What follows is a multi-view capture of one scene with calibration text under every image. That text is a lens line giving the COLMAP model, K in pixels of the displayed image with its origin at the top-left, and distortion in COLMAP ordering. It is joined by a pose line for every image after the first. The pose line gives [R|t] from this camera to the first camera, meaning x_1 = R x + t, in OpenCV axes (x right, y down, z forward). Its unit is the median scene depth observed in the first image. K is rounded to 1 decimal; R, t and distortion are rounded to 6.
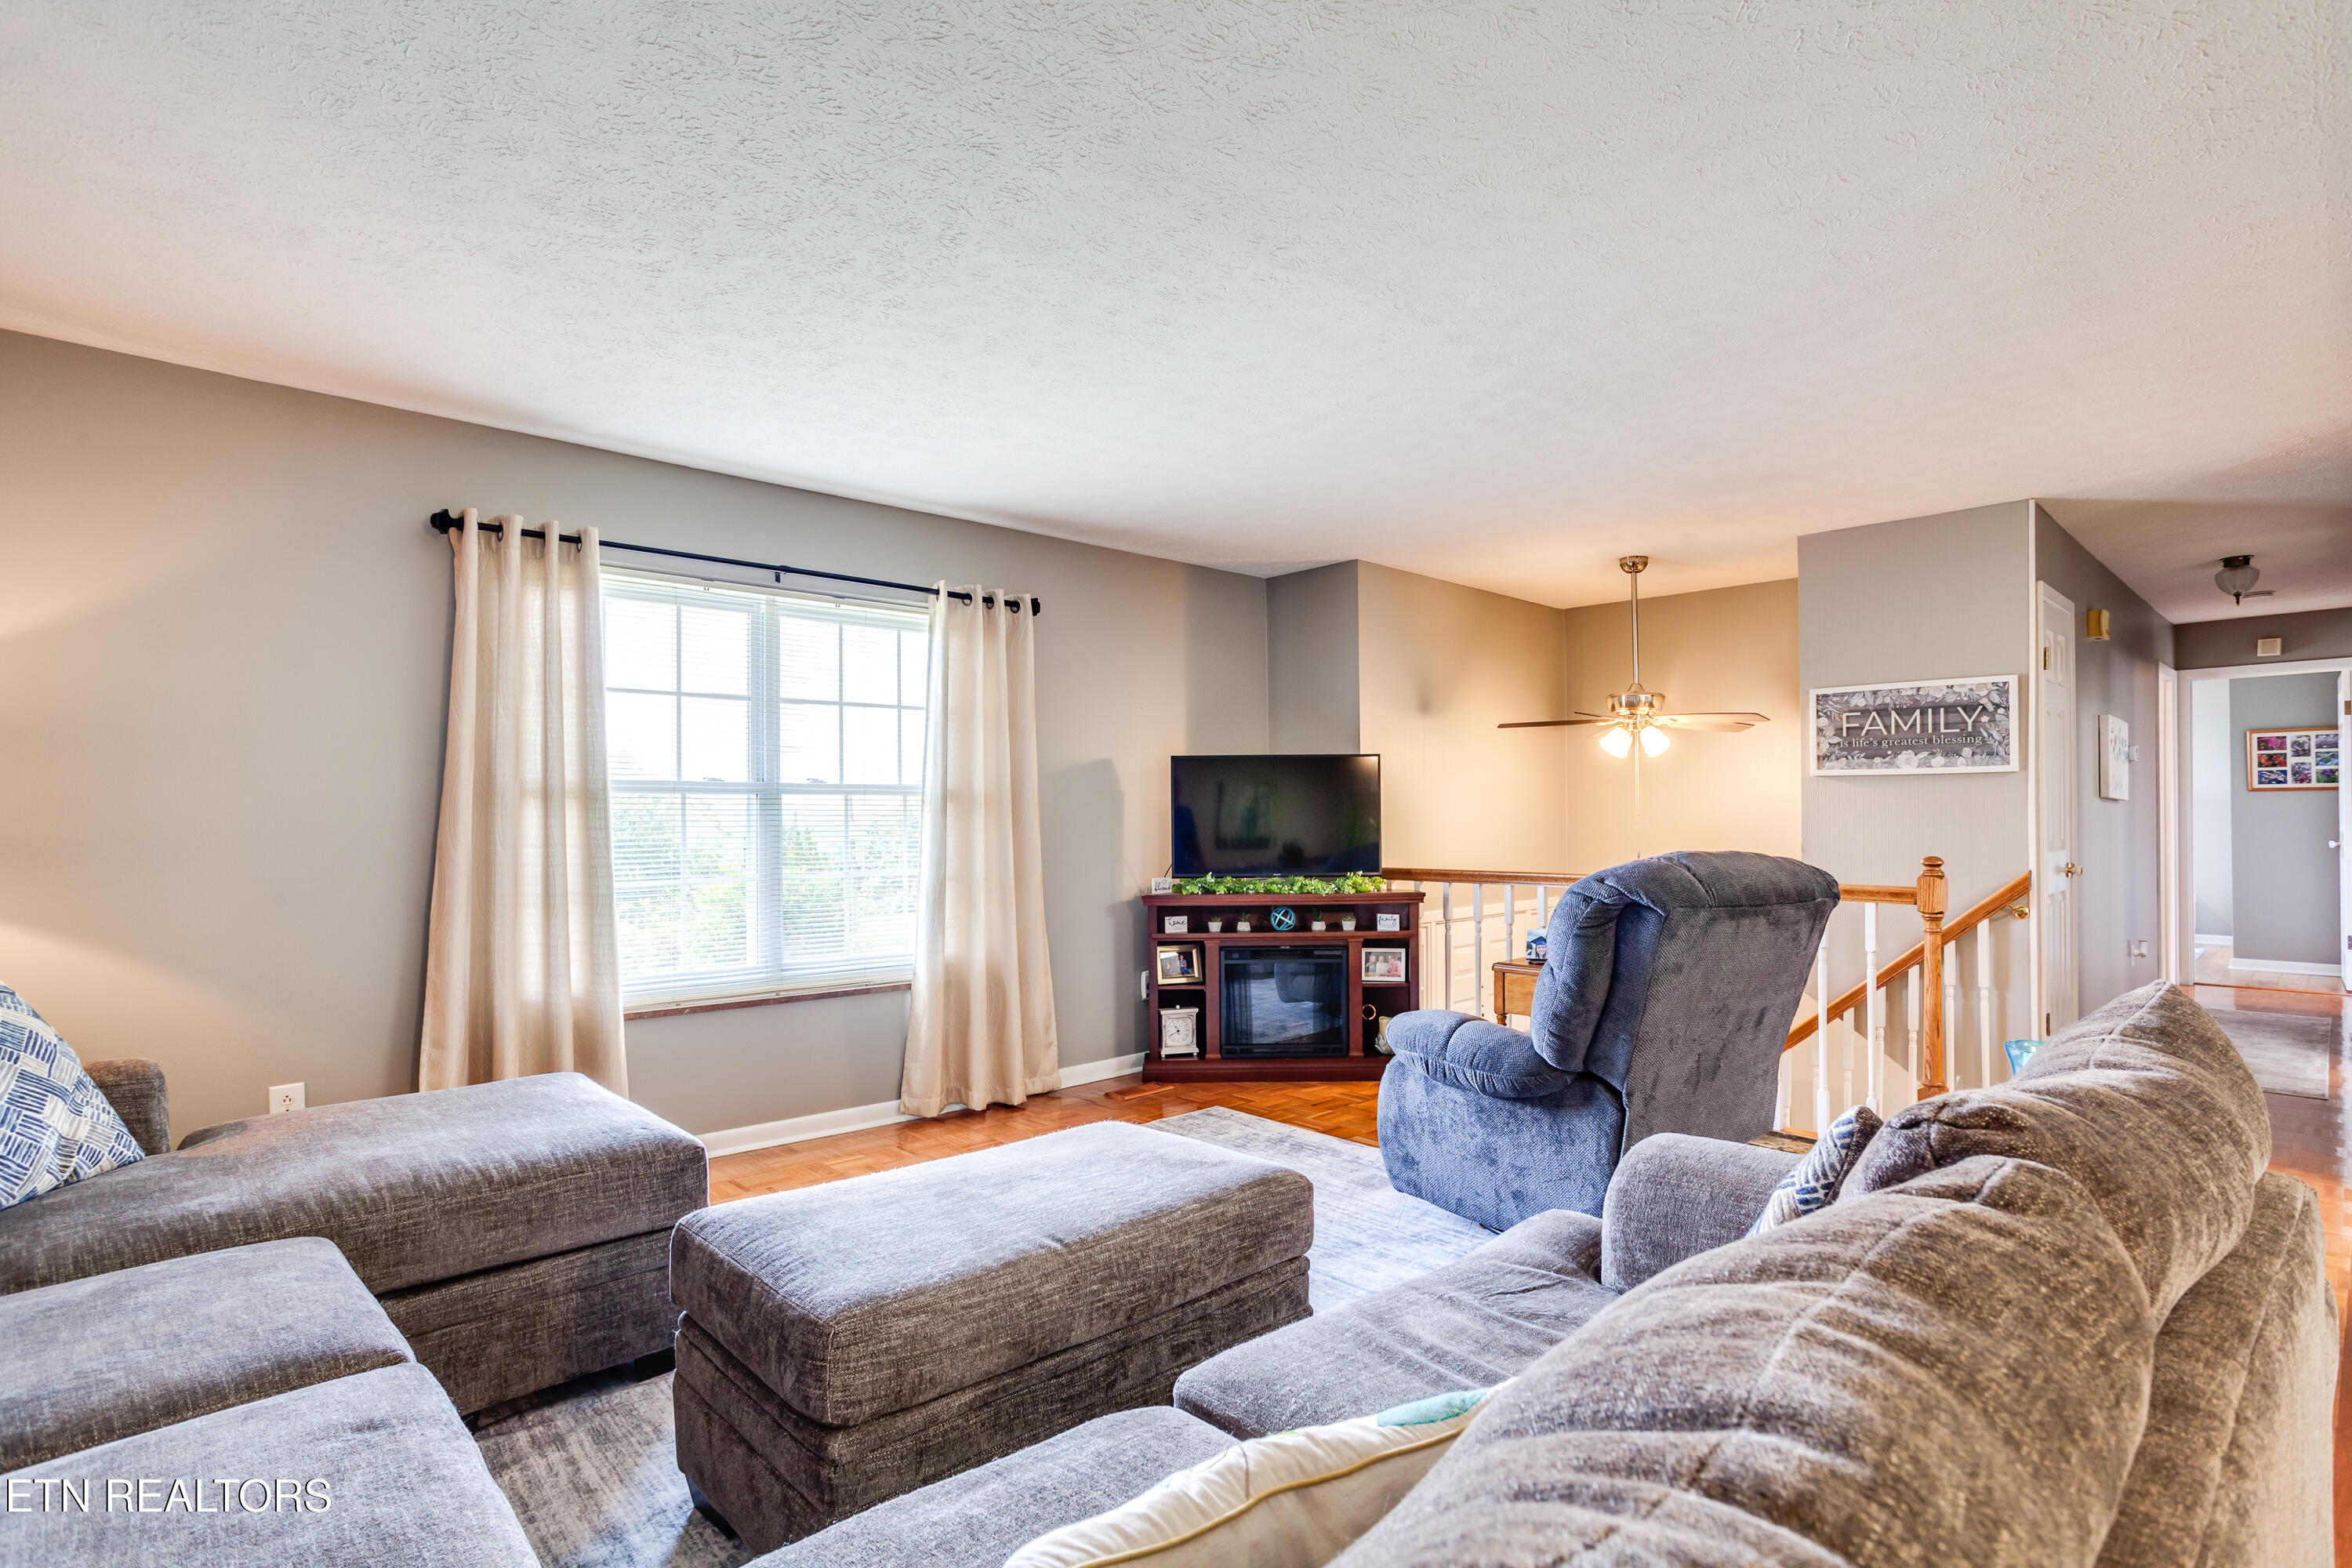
lens RADIAL K [[1146.0, 0, 1245.5], [0, 1146.0, 824.7], [0, 0, 1]] dist [-0.034027, 0.025064]
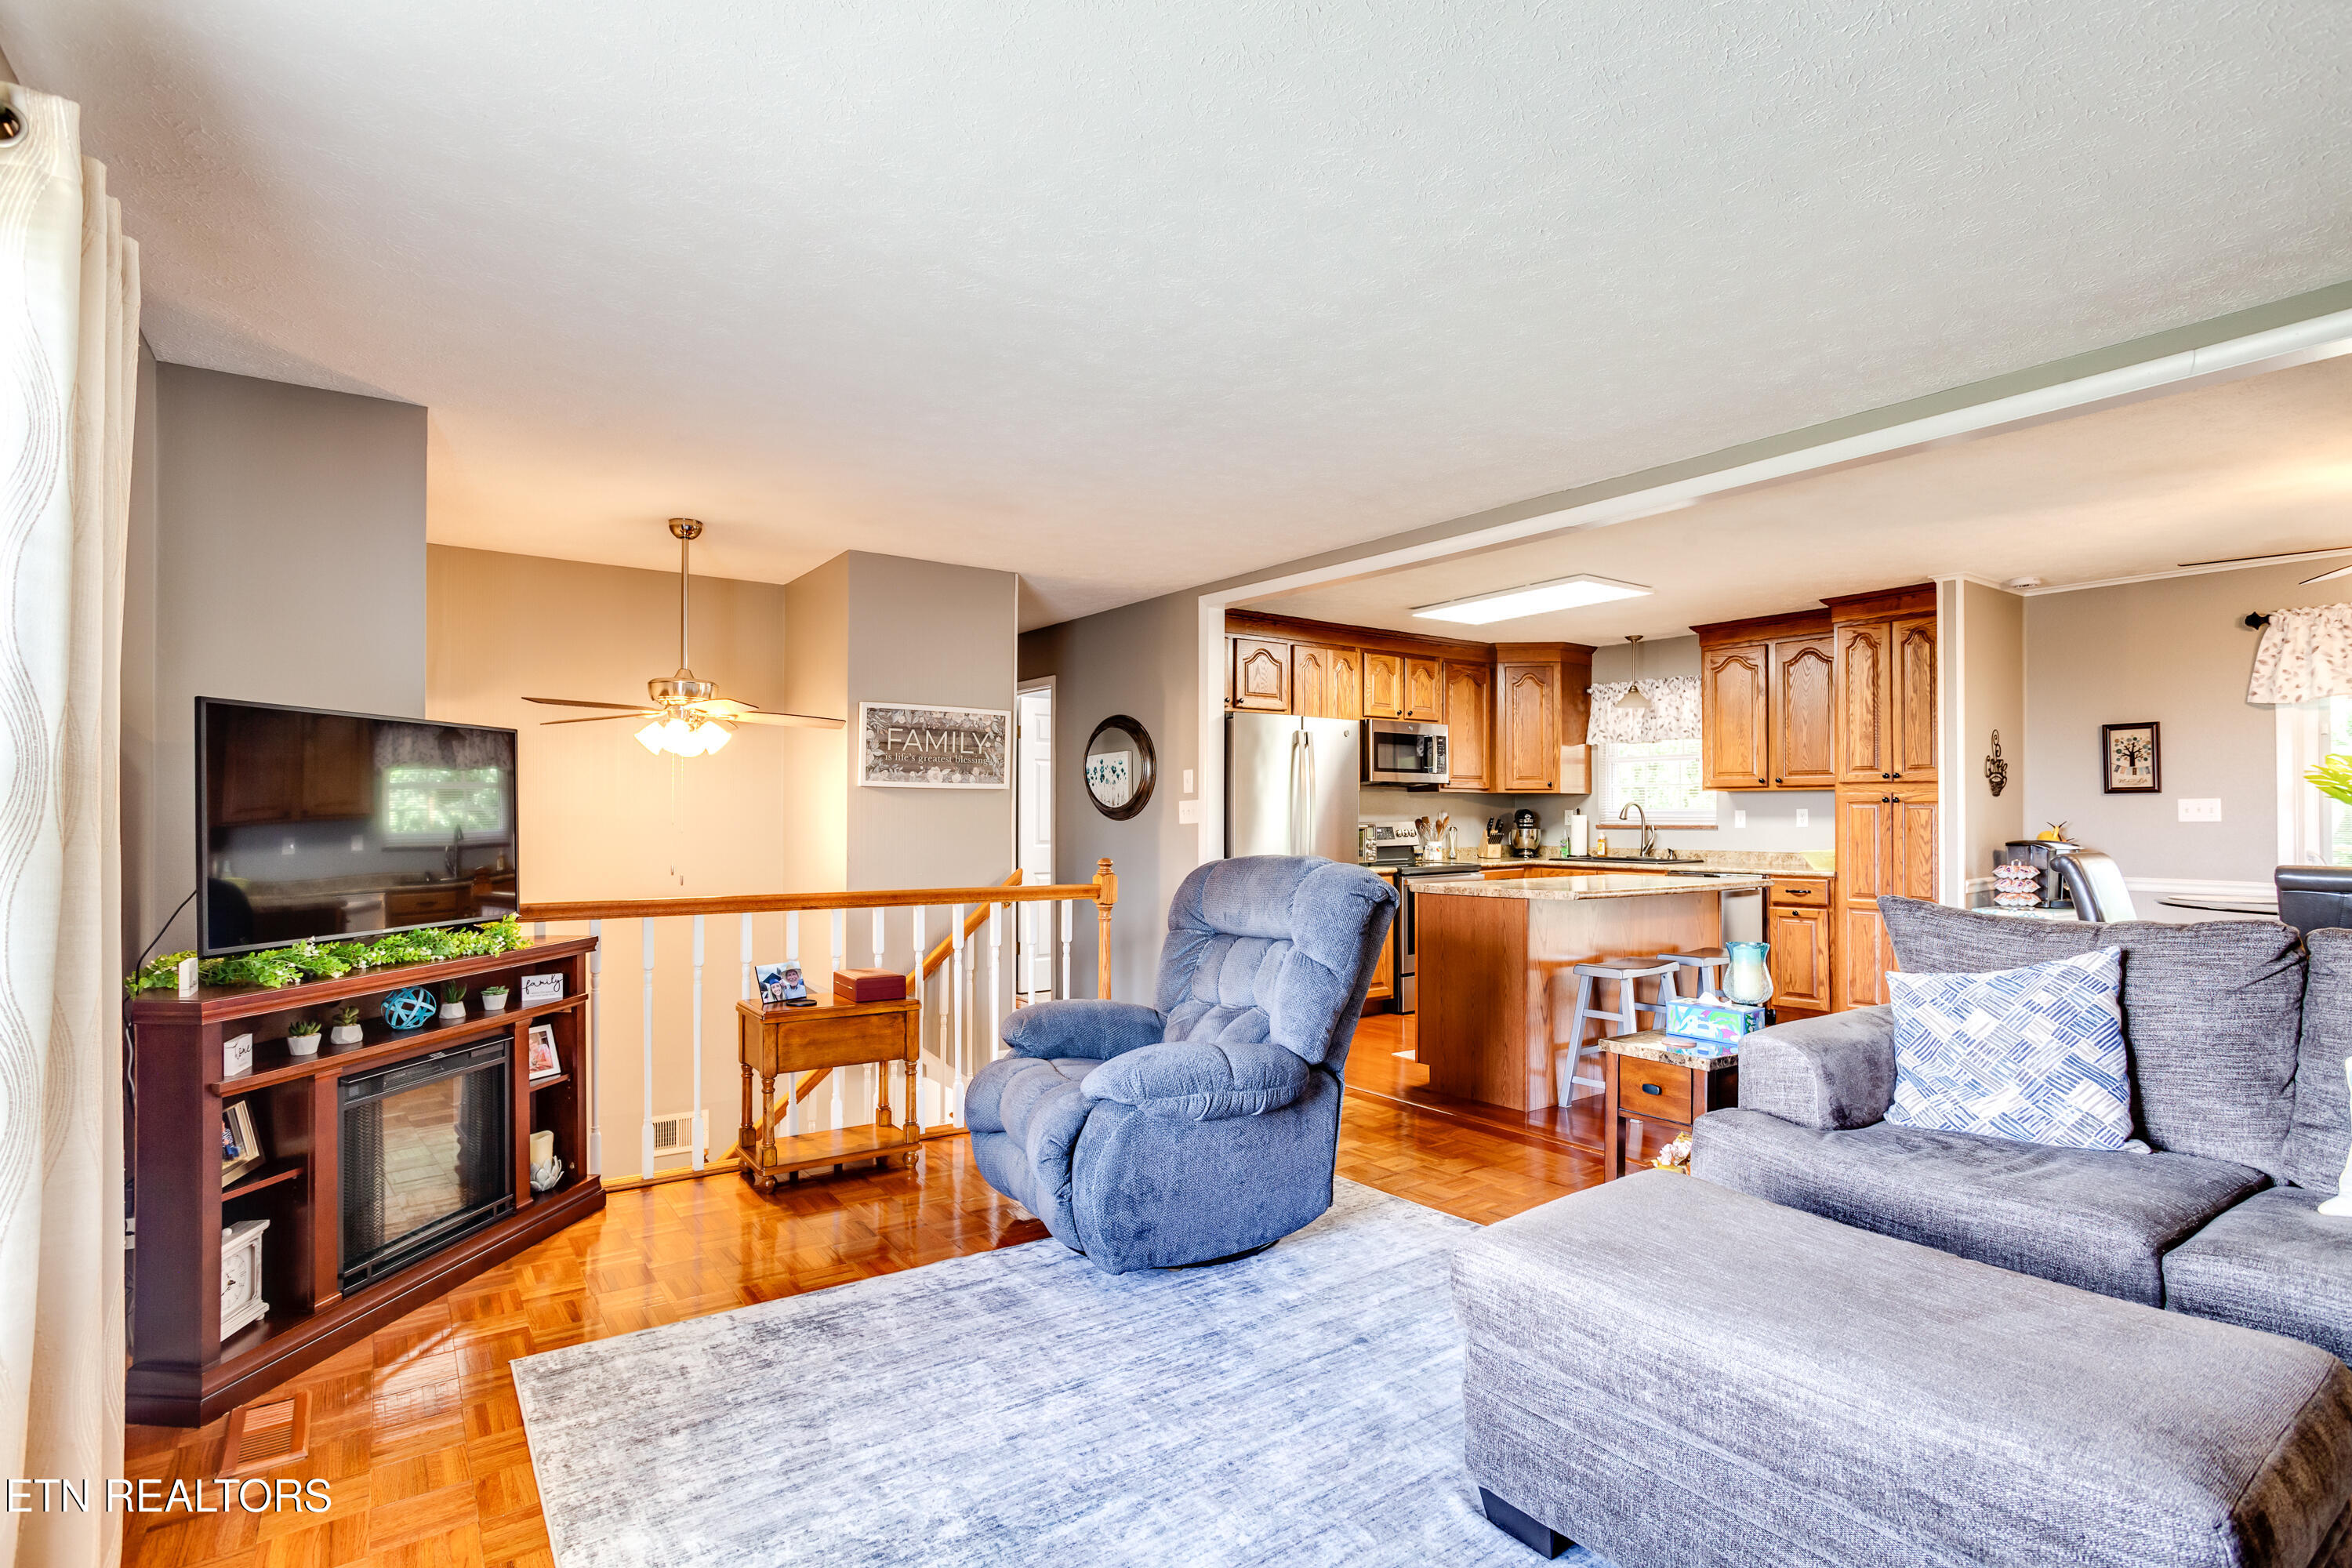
lens RADIAL K [[1146.0, 0, 1150.0], [0, 1146.0, 793.2], [0, 0, 1]] dist [-0.034027, 0.025064]
pose [[0.176984, 0.026503, 0.983857, -0.477436], [0.008323, 0.999561, -0.028423, -0.005143], [-0.984179, 0.013219, 0.176685, 0.572276]]
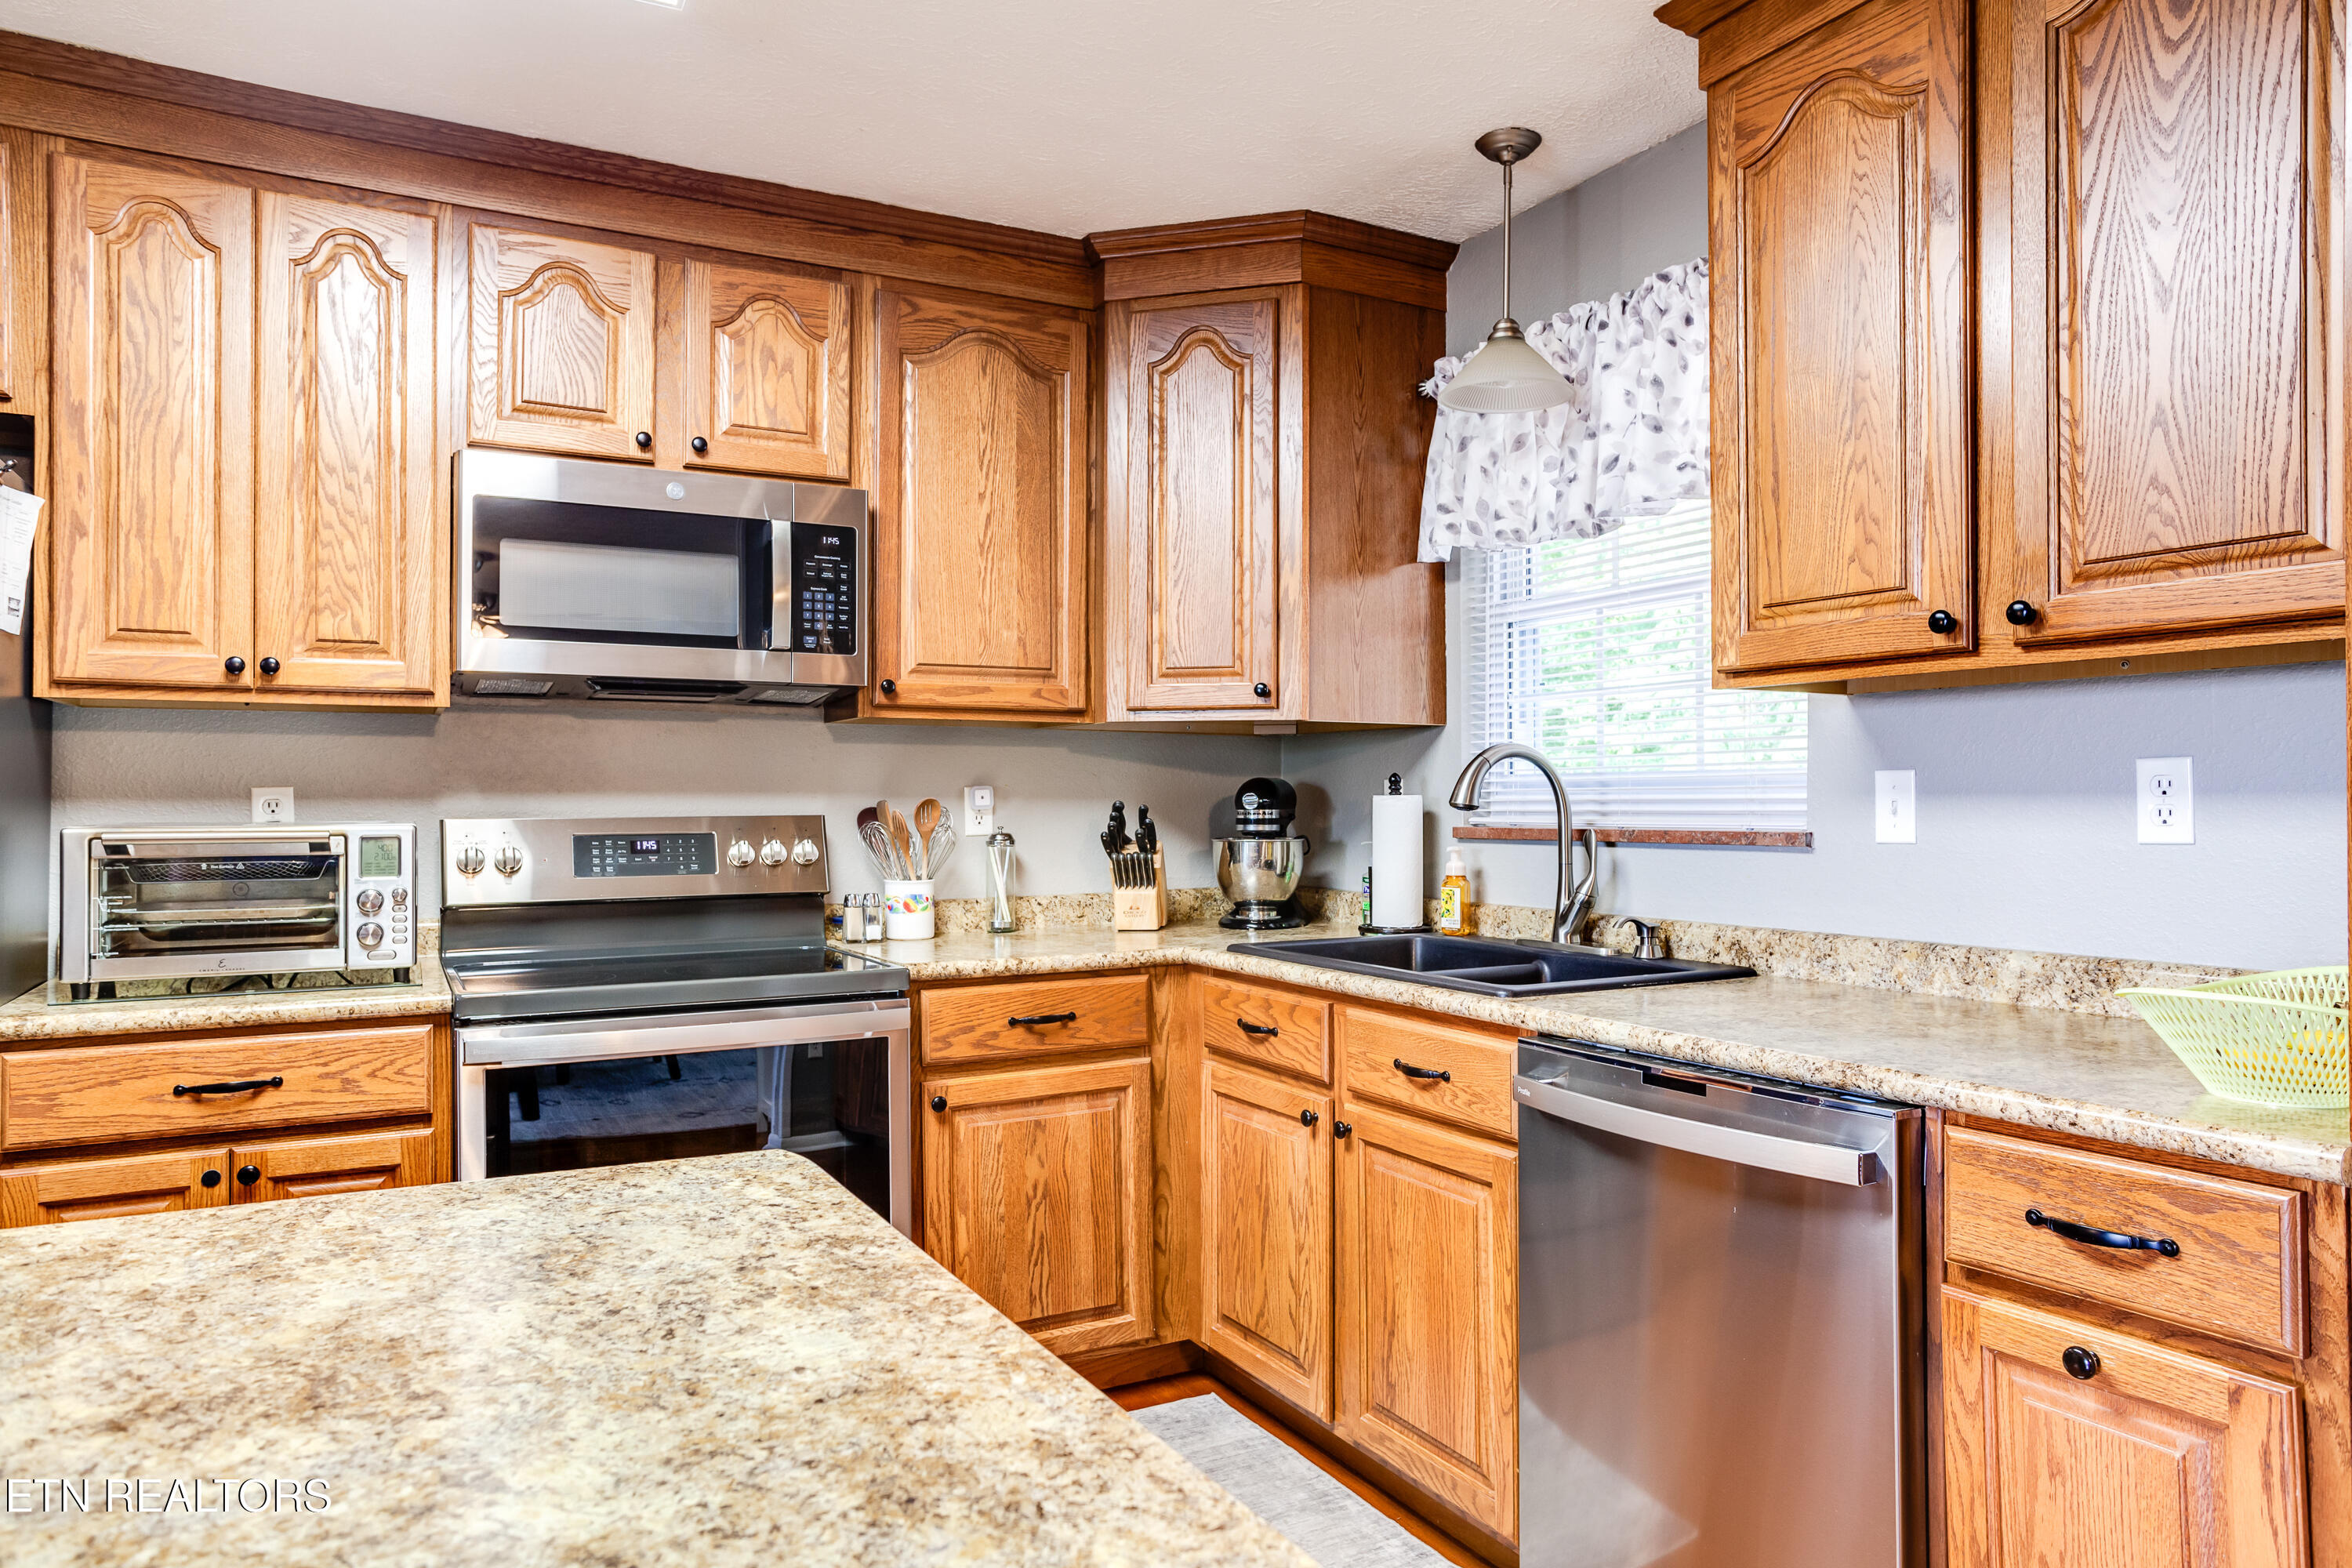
lens RADIAL K [[1462.3, 0, 1189.0], [0, 1462.3, 786.9], [0, 0, 1]] dist [-0.024608, 0.012683]
pose [[0.268522, 0.020610, 0.963053, 0.628922], [0.008207, 0.999686, -0.023683, -0.004544], [-0.963239, 0.014263, 0.268269, 0.162766]]
